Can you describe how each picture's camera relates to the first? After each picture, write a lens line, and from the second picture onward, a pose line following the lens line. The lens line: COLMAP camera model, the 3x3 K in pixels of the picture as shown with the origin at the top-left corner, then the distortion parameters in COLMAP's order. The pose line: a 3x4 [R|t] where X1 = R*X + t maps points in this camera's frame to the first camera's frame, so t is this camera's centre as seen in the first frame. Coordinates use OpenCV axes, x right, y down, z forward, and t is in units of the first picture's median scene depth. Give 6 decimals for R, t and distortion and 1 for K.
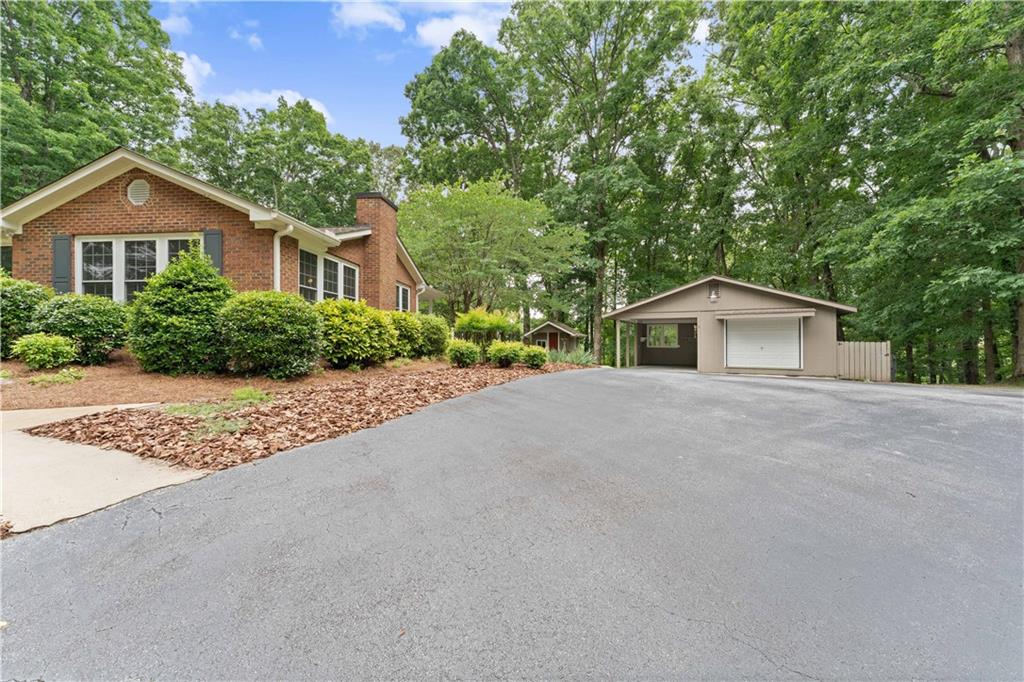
lens RADIAL K [[413.7, 0, 513.2], [0, 413.7, 344.6], [0, 0, 1]] dist [-0.000006, -0.000154]
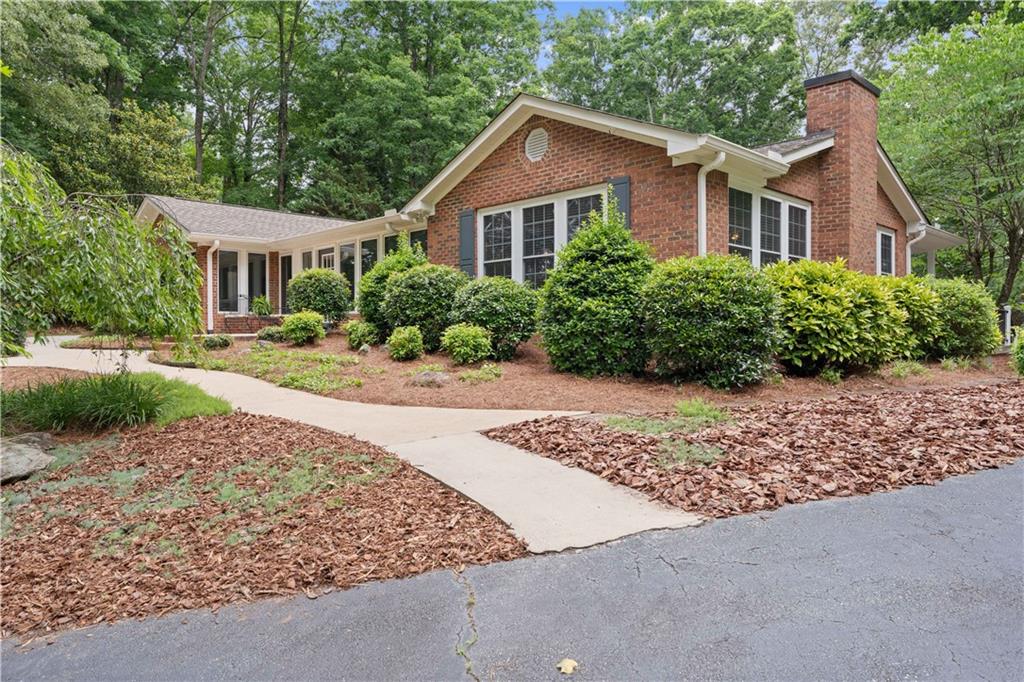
lens RADIAL K [[683.6, 0, 512.0], [0, 683.6, 341.0], [0, 0, 1]] dist [-0.002490, 0.001487]
pose [[0.753583, 0.004071, -0.657340, -0.087021], [-0.000399, 0.999983, 0.005735, 0.001726], [0.657352, -0.004060, 0.753572, -0.028878]]
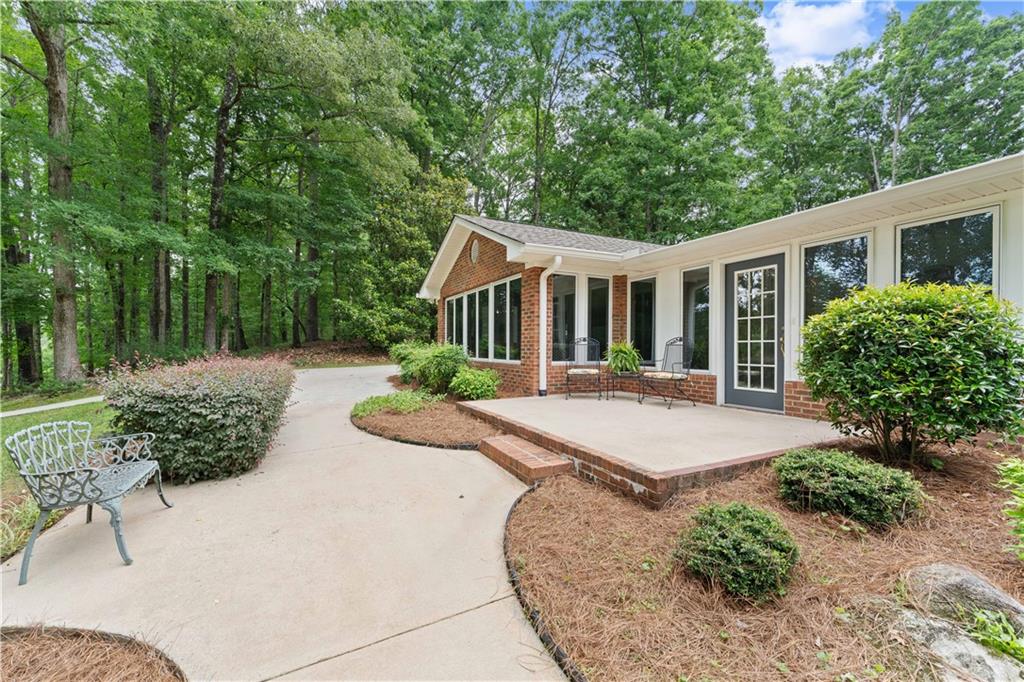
lens RADIAL K [[413.7, 0, 513.2], [0, 413.7, 344.6], [0, 0, 1]] dist [-0.000006, -0.000154]
pose [[0.517562, 0.001696, -0.855644, -1.555276], [-0.008556, 0.999958, -0.003193, -0.119989], [0.855603, 0.008973, 0.517555, 0.474180]]
